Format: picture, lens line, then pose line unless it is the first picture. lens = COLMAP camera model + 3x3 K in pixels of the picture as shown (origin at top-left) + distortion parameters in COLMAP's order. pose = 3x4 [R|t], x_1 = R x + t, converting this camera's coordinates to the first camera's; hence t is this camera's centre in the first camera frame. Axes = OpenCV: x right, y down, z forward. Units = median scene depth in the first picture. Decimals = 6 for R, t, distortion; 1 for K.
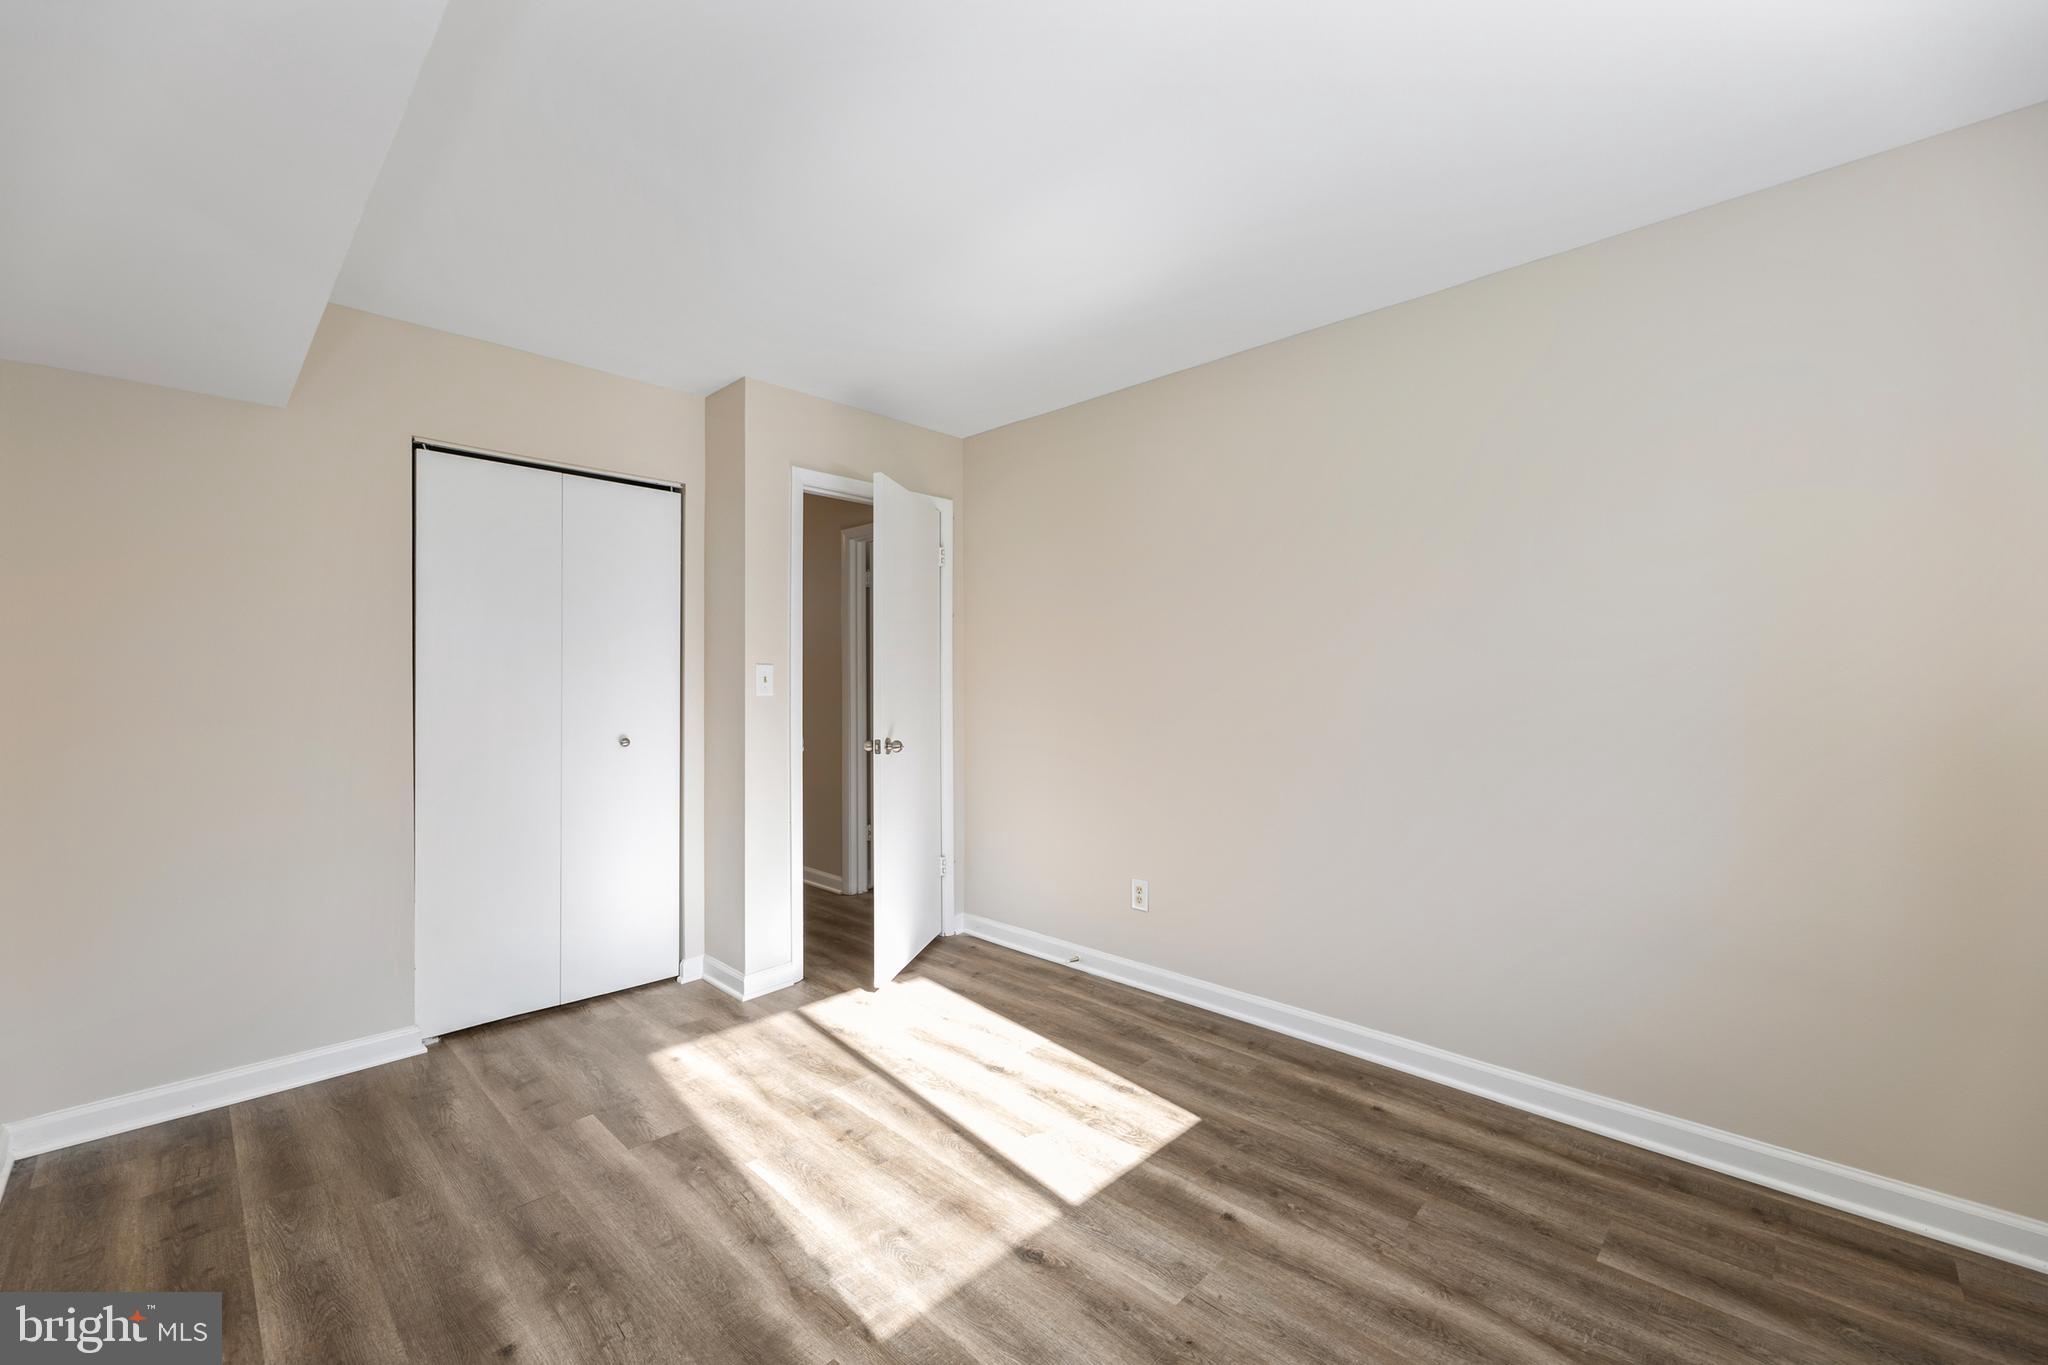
lens RADIAL K [[831.5, 0, 1011.7], [0, 831.5, 683.2], [0, 0, 1]] dist [0.000291, -0.000927]
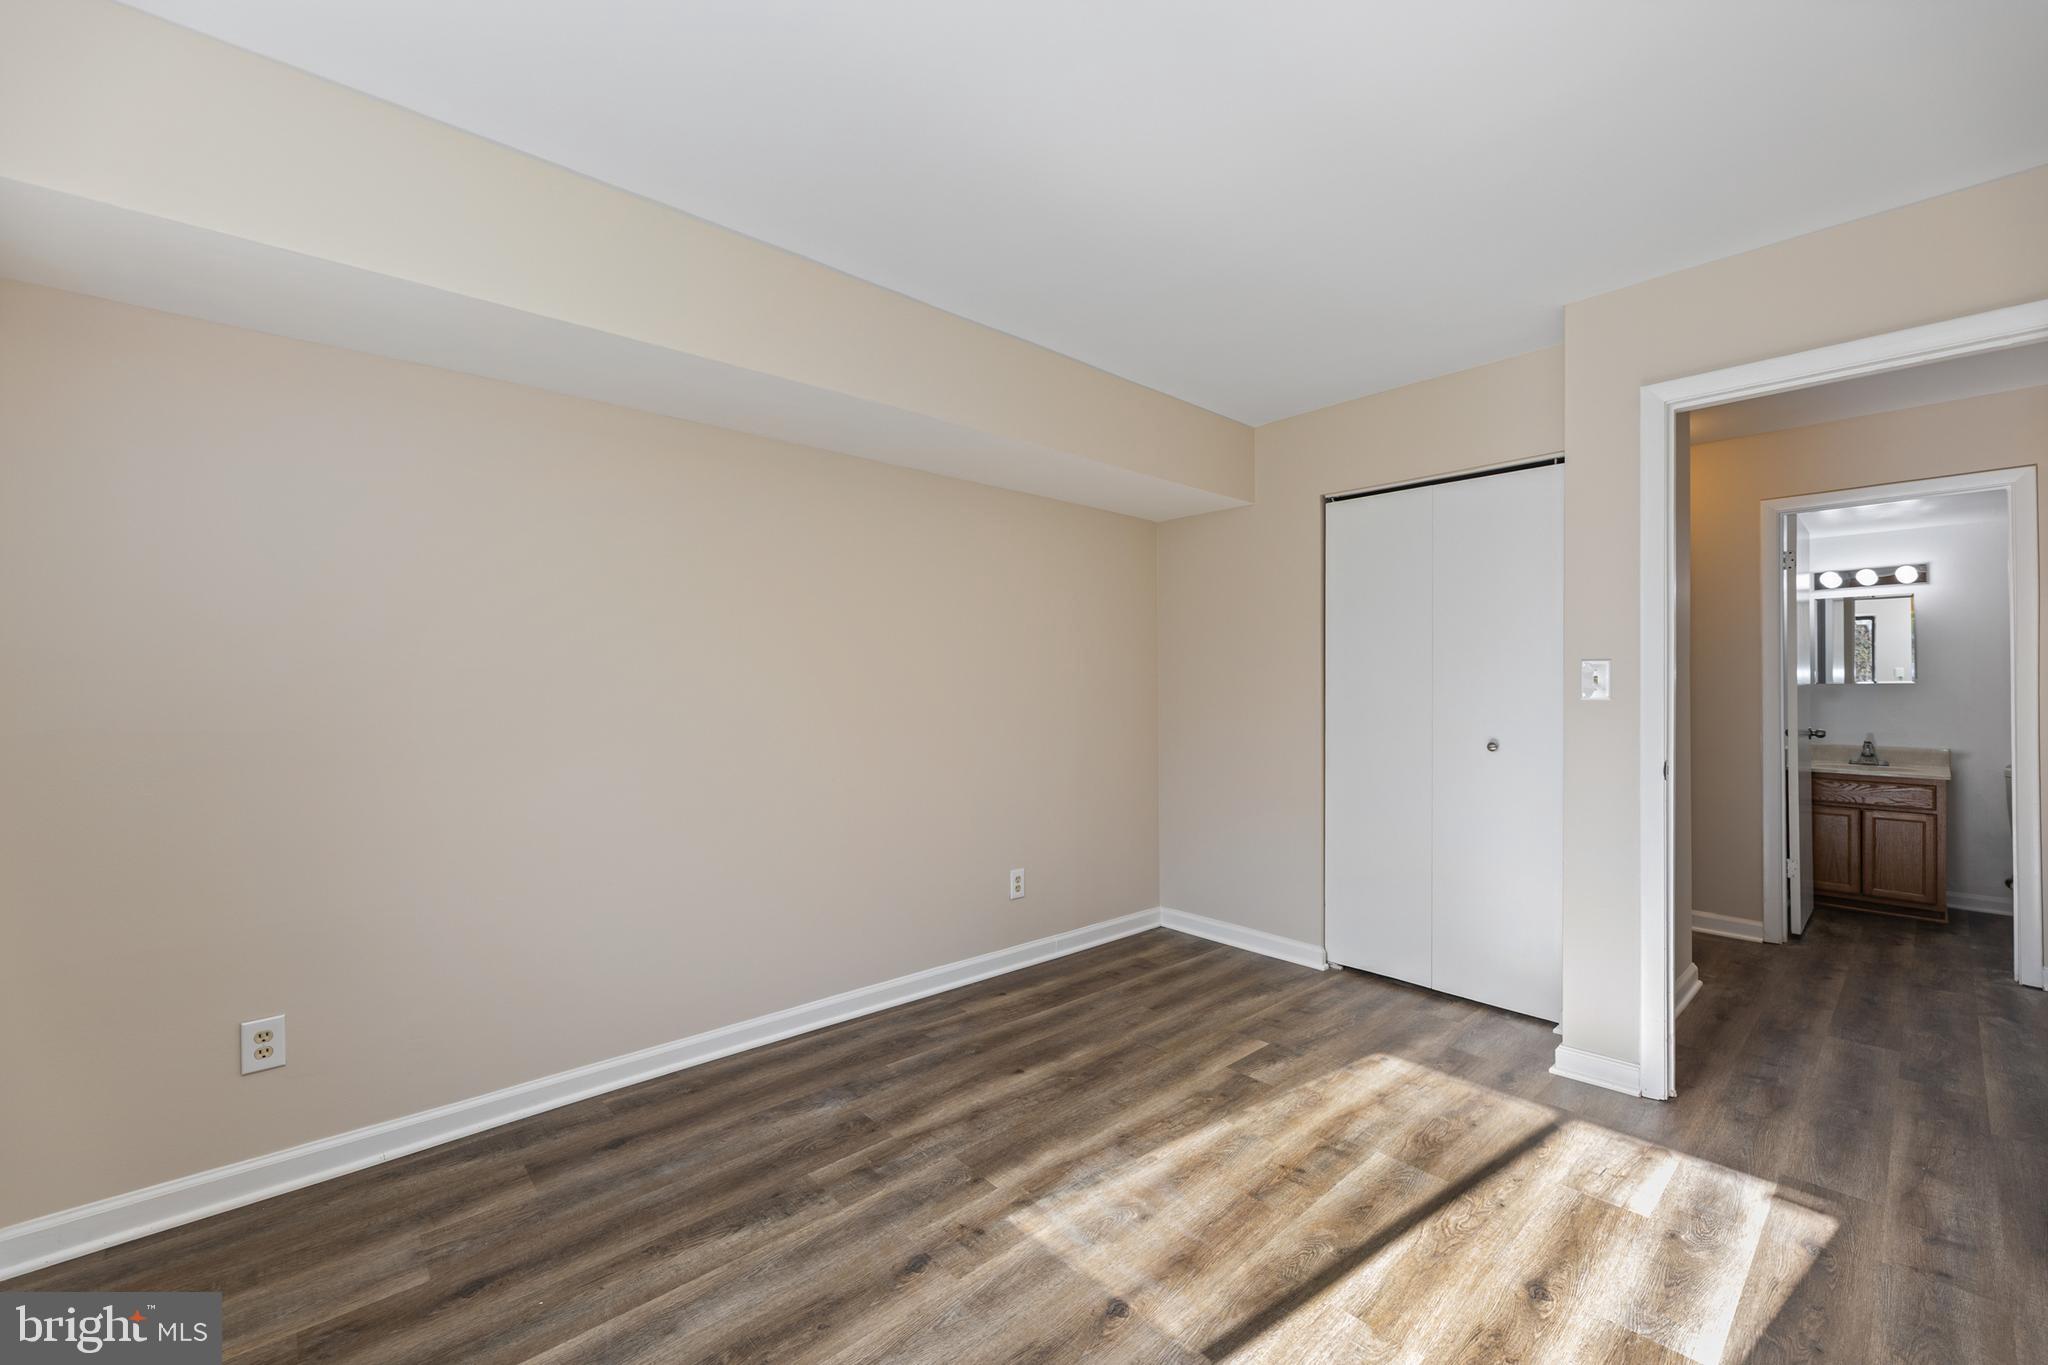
lens RADIAL K [[831.5, 0, 1014.7], [0, 831.5, 681.4], [0, 0, 1]] dist [0.000291, -0.000927]
pose [[-0.075309, -0.001292, -0.997159, 0.722426], [0.003272, 0.999993, -0.001543, -0.005102], [0.997155, -0.003379, -0.075304, 0.723286]]
